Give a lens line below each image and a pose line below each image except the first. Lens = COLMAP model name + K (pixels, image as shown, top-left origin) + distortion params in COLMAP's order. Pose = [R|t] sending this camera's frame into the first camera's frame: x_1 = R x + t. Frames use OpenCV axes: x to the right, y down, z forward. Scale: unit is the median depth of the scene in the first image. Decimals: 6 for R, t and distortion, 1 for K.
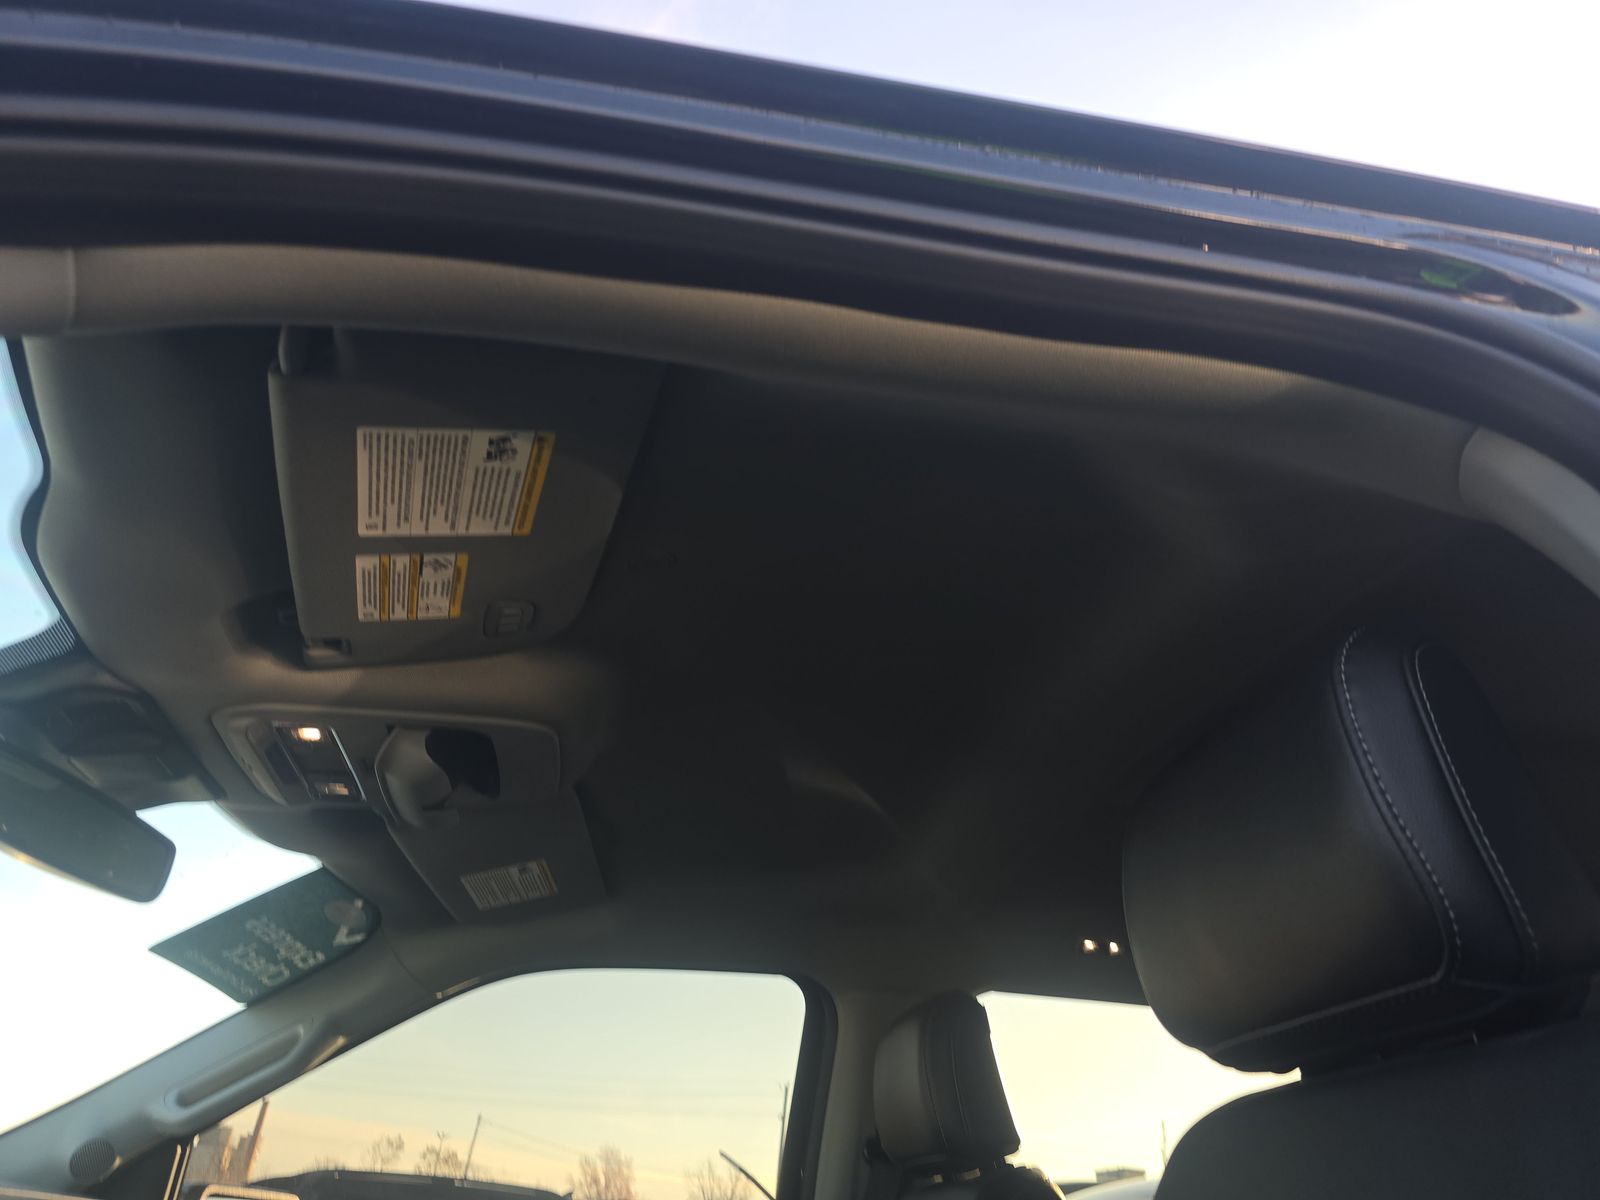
lens RADIAL K [[1097.2, 0, 800.0], [0, 1097.2, 600.0], [0, 0, 1]] dist [0.052815, -0.050035]
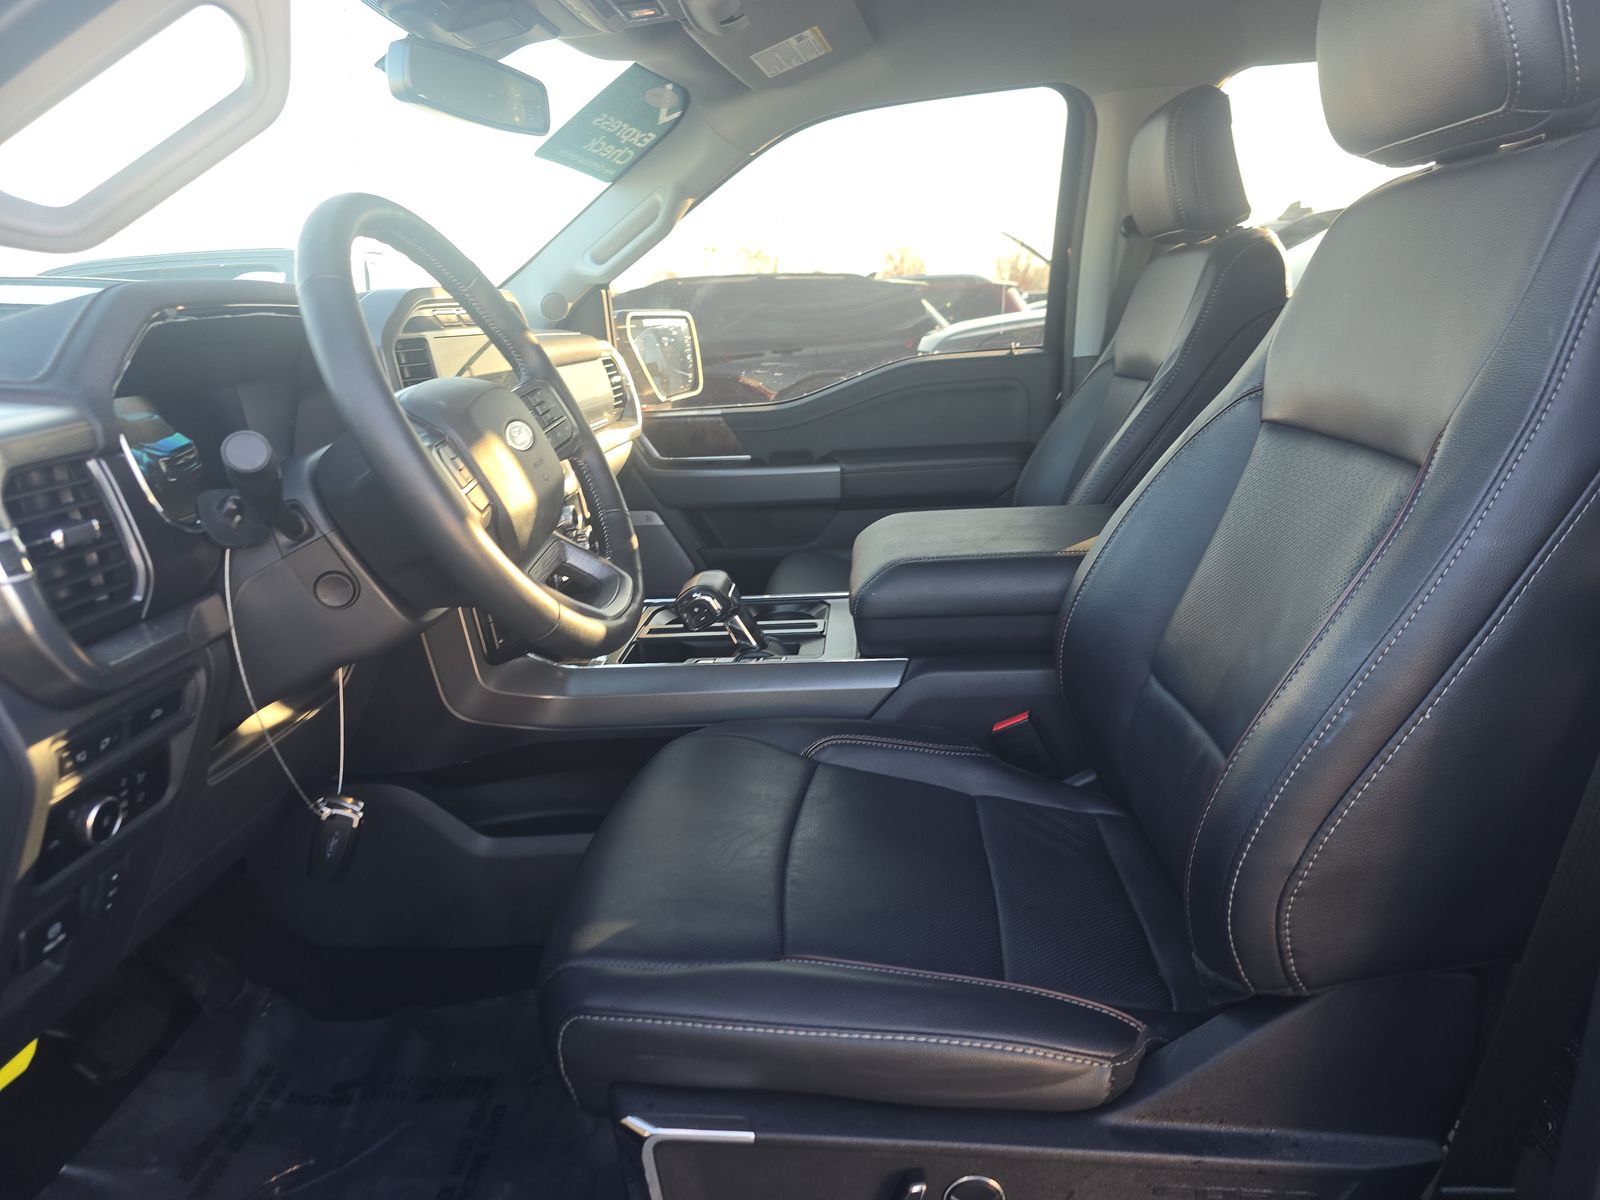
lens RADIAL K [[1097.2, 0, 800.0], [0, 1097.2, 600.0], [0, 0, 1]] dist [0.052815, -0.050035]
pose [[0.964662, -0.039125, -0.260570, 0.020278], [0.212469, 0.700366, 0.681428, -0.120608], [0.155834, -0.712711, 0.683929, -0.174893]]
